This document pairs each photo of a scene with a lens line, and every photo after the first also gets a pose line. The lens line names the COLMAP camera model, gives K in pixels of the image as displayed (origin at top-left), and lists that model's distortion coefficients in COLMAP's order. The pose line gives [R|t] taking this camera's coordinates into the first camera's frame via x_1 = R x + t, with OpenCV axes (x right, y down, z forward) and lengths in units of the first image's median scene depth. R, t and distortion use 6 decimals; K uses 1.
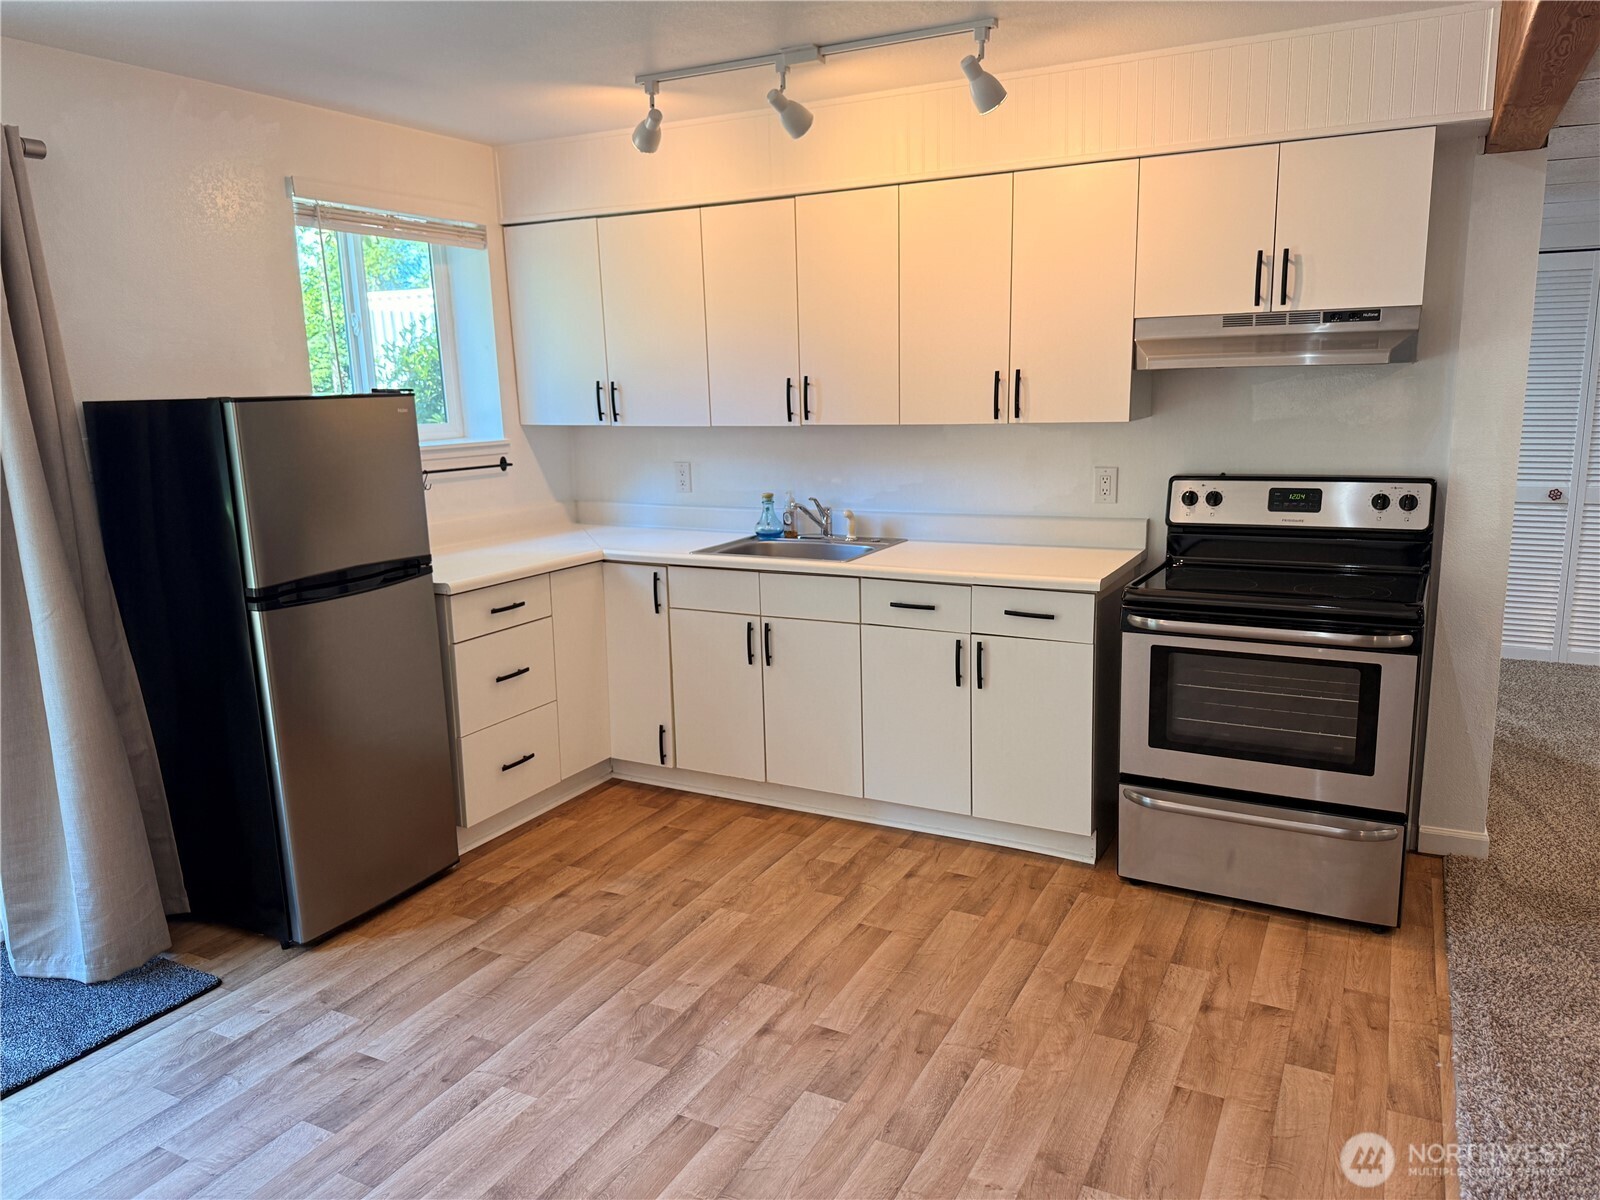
lens RADIAL K [[1112.5, 0, 811.7], [0, 1112.5, 594.5], [0, 0, 1]] dist [0.090905, -0.116017]
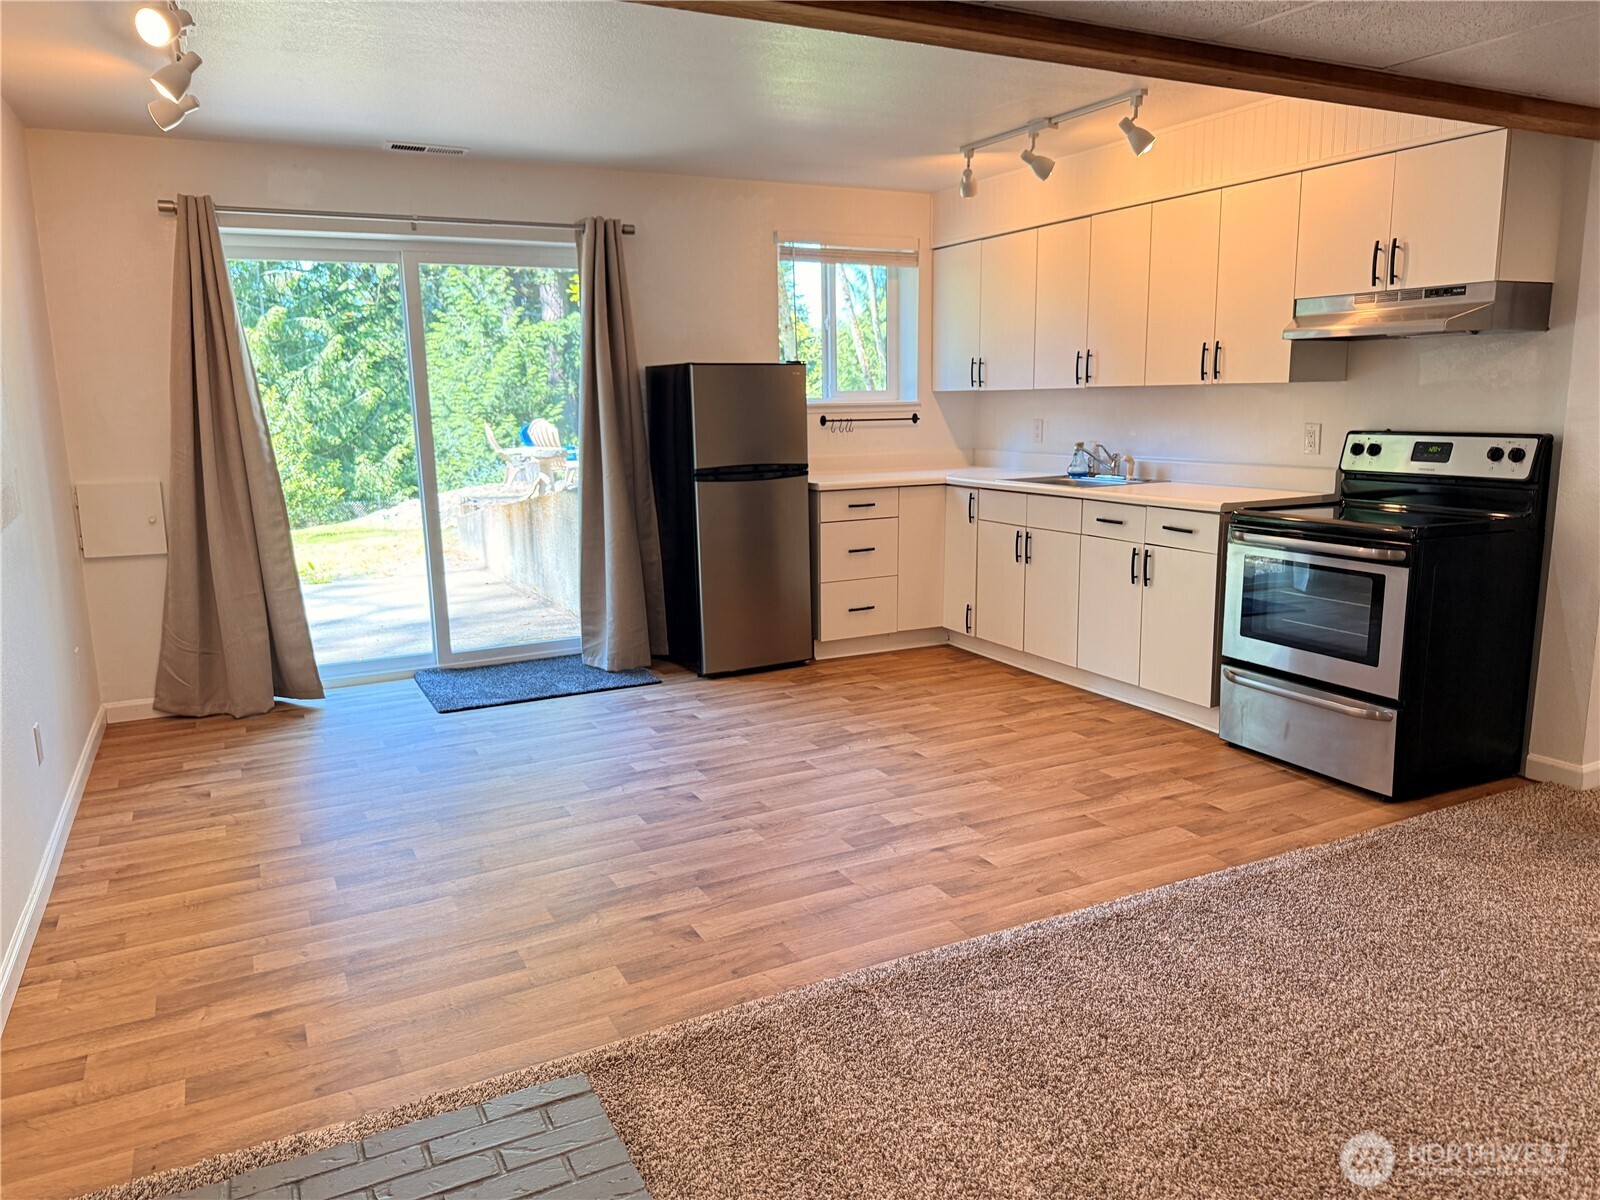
lens RADIAL K [[1112.5, 0, 811.7], [0, 1112.5, 594.5], [0, 0, 1]] dist [0.090905, -0.116017]
pose [[0.821185, 0.113234, -0.559315, 0.582069], [-0.112799, 0.992986, 0.035420, 0.093974], [0.559403, 0.034004, 0.828198, -0.317311]]
